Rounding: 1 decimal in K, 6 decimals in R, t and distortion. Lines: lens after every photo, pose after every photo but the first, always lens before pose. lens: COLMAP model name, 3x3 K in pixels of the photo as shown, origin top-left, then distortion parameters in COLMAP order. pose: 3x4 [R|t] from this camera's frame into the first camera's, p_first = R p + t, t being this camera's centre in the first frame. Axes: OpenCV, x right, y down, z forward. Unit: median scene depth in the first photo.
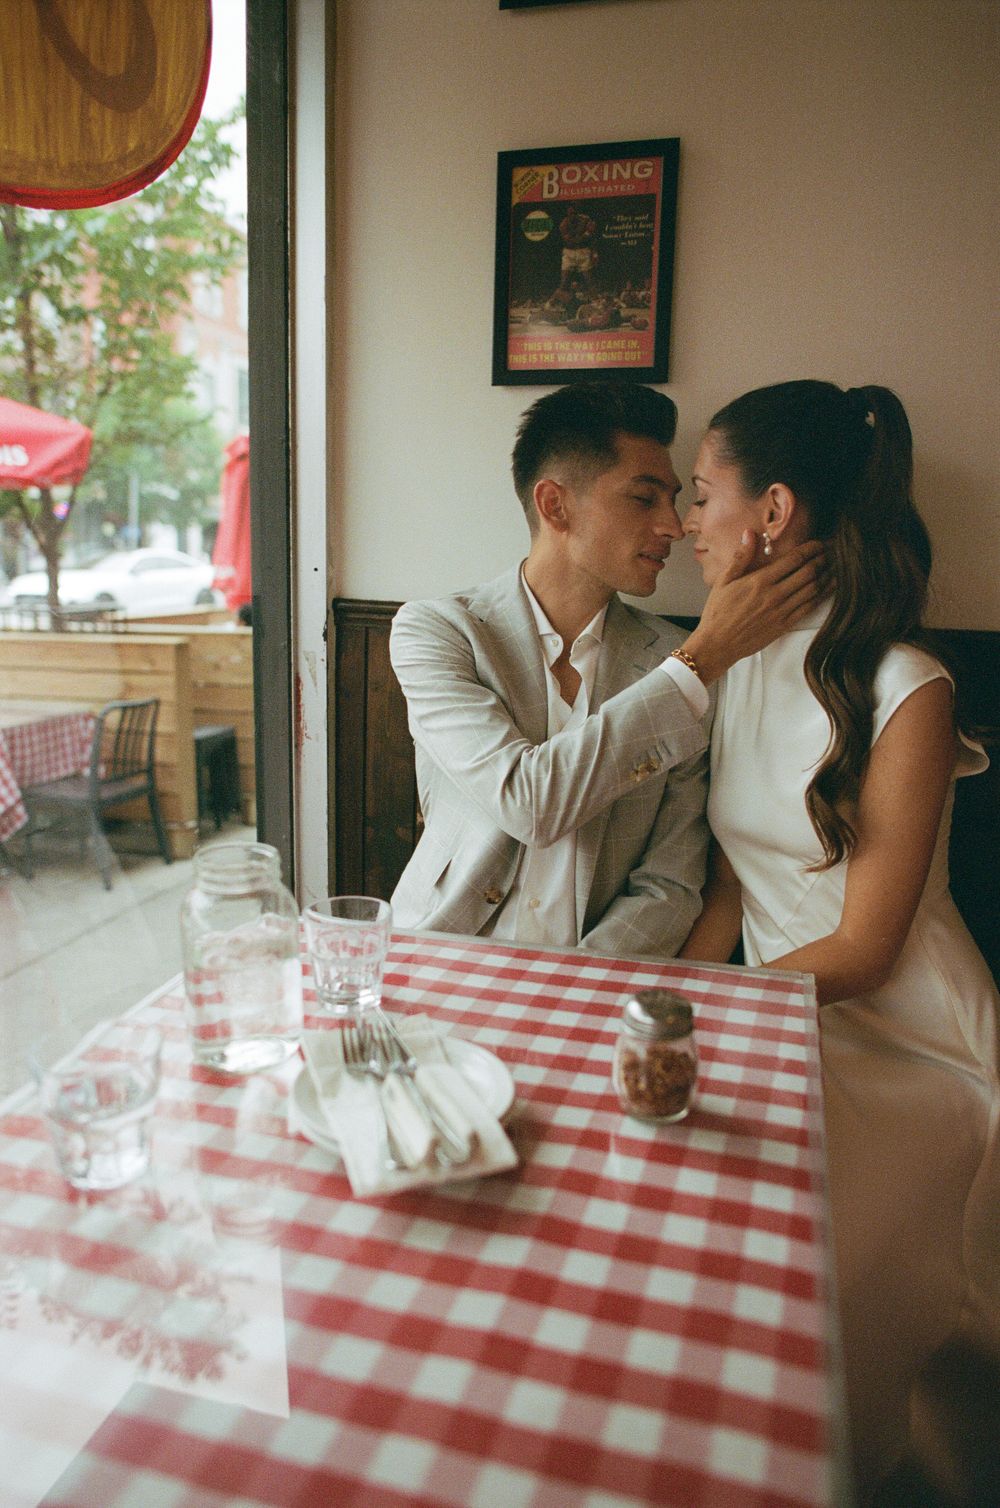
lens RADIAL K [[1093.0, 0, 500.0], [0, 1093.0, 754.0], [0, 0, 1]] dist [-0.004874, -0.007329]
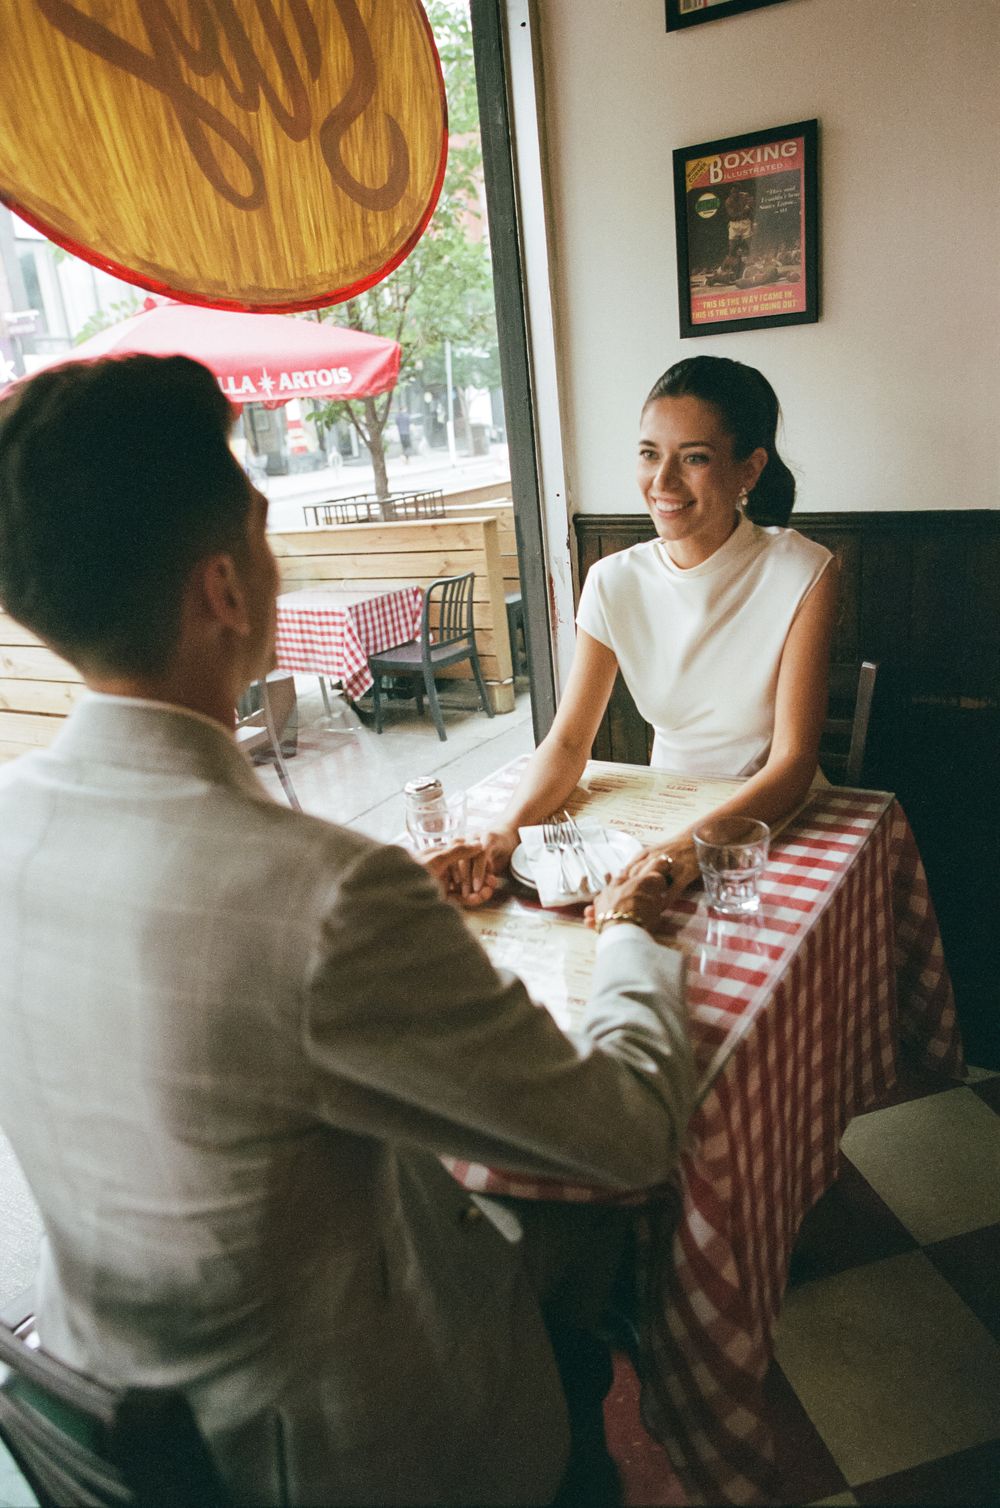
lens RADIAL K [[1093.0, 0, 500.0], [0, 1093.0, 754.0], [0, 0, 1]] dist [-0.004874, -0.007329]
pose [[0.955405, -0.019860, -0.294629, 0.062132], [0.061422, 0.989279, 0.132489, -0.016422], [0.288839, -0.144678, 0.946383, -0.130657]]
